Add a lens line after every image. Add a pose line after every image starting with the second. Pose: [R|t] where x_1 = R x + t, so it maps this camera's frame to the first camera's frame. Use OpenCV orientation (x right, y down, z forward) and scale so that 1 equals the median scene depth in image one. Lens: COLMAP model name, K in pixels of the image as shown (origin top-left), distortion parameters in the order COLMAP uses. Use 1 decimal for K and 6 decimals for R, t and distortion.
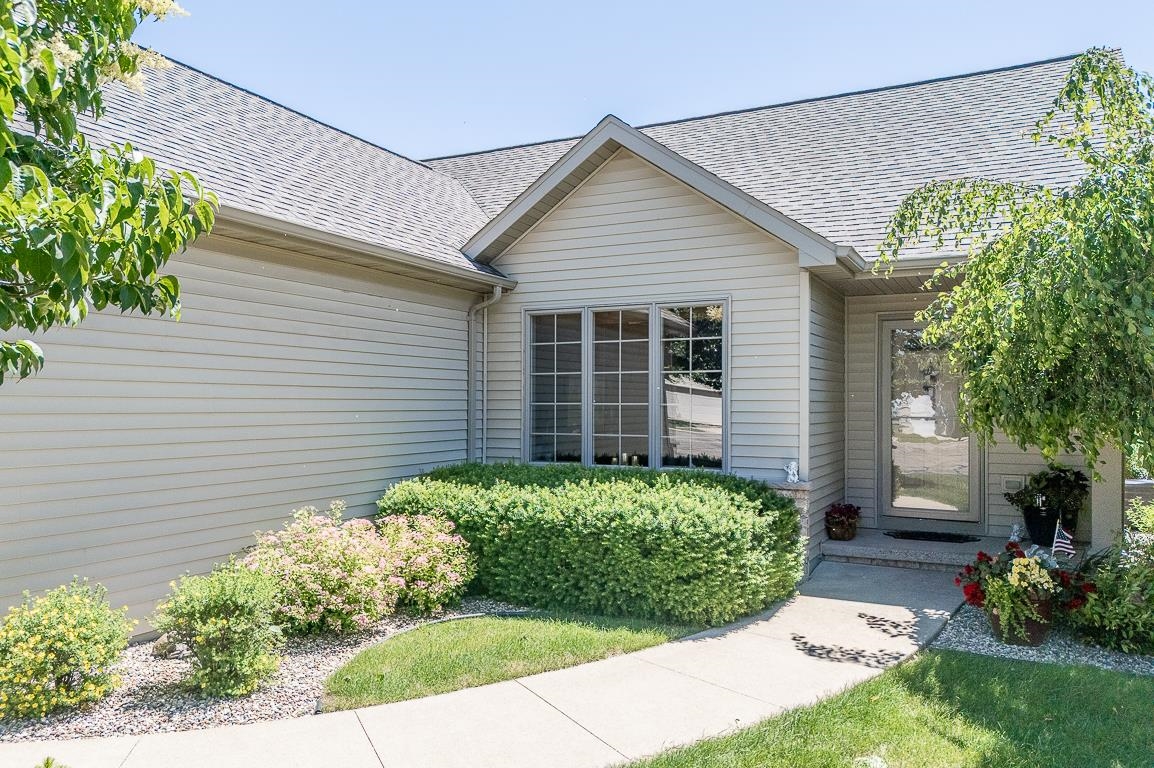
lens RADIAL K [[844.8, 0, 577.0], [0, 844.8, 384.0], [0, 0, 1]] dist [0.038530, -0.002337]
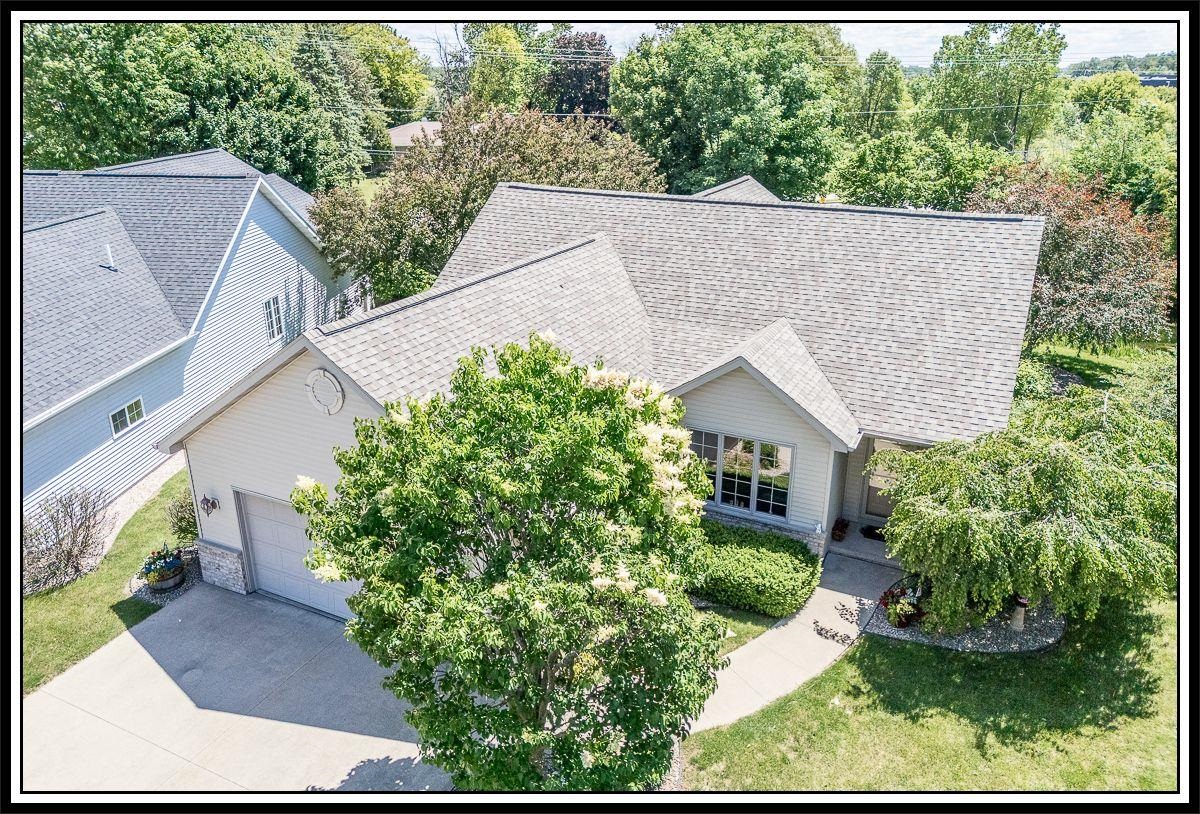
lens RADIAL K [[848.0, 0, 602.2], [0, 848.0, 366.2], [0, 0, 1]] dist [0.047369, -0.000546]
pose [[0.999895, -0.013685, 0.004811, -0.371014], [0.011175, 0.938139, 0.346078, -1.259209], [-0.009250, -0.345988, 0.938193, -1.099666]]
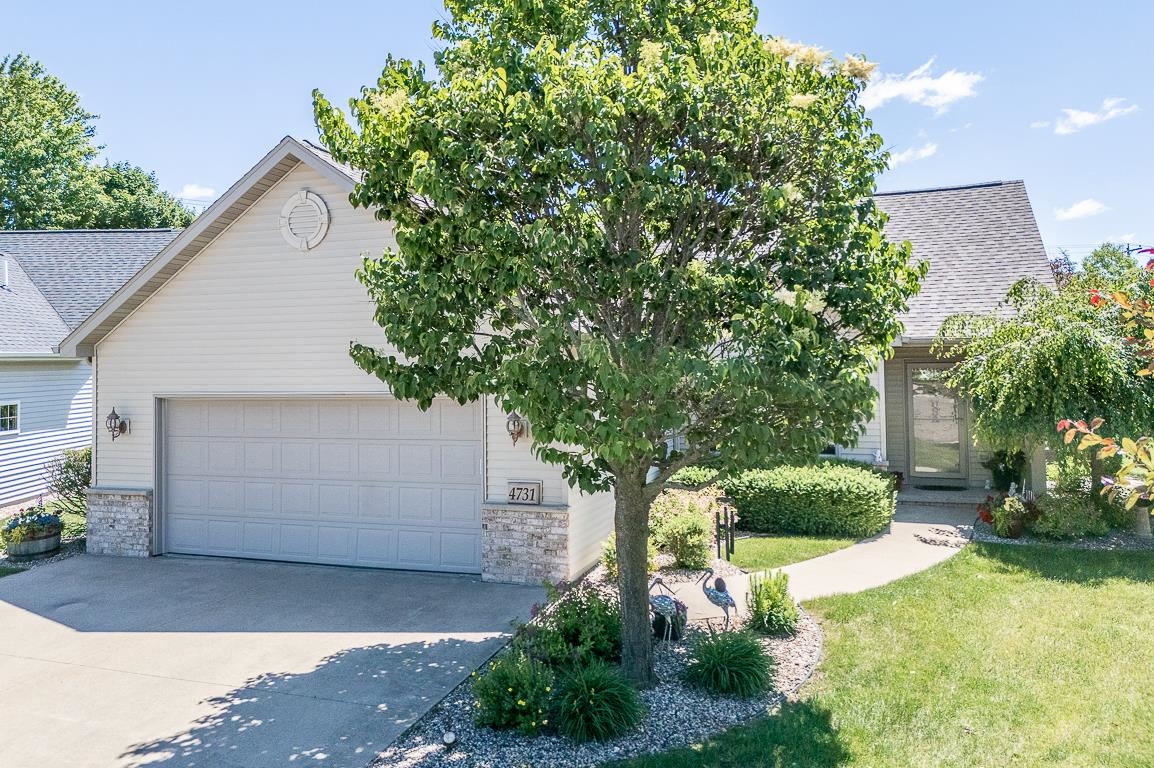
lens RADIAL K [[848.6, 0, 578.1], [0, 848.6, 327.7], [0, 0, 1]] dist [0.032838, -0.003560]
pose [[0.992246, -0.015309, 0.123340, -0.728229], [0.017090, 0.999764, -0.013395, -0.190194], [-0.123106, 0.015399, 0.992274, -0.900210]]
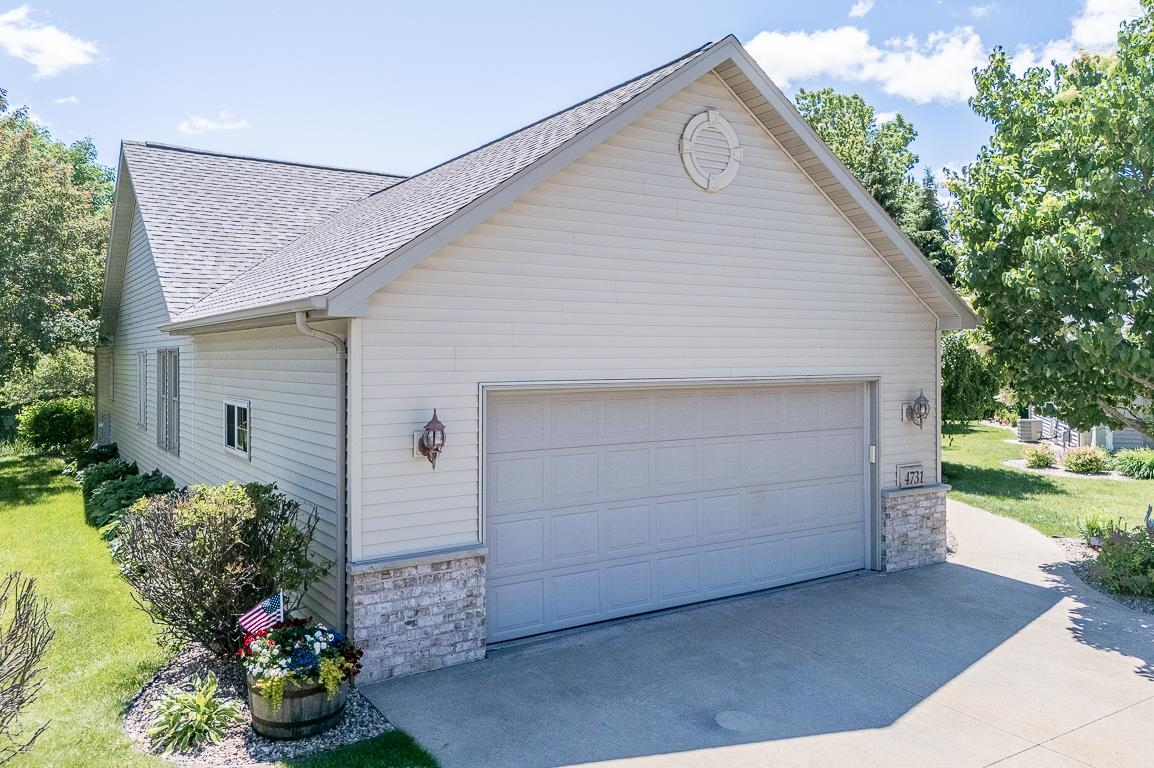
lens RADIAL K [[899.9, 0, 580.8], [0, 899.9, 352.9], [0, 0, 1]] dist [0.039269, -0.003304]
pose [[0.494590, -0.002330, 0.869123, -2.420466], [-0.017334, 0.999771, 0.012545, -0.144181], [-0.868954, -0.021270, 0.494436, 0.412741]]
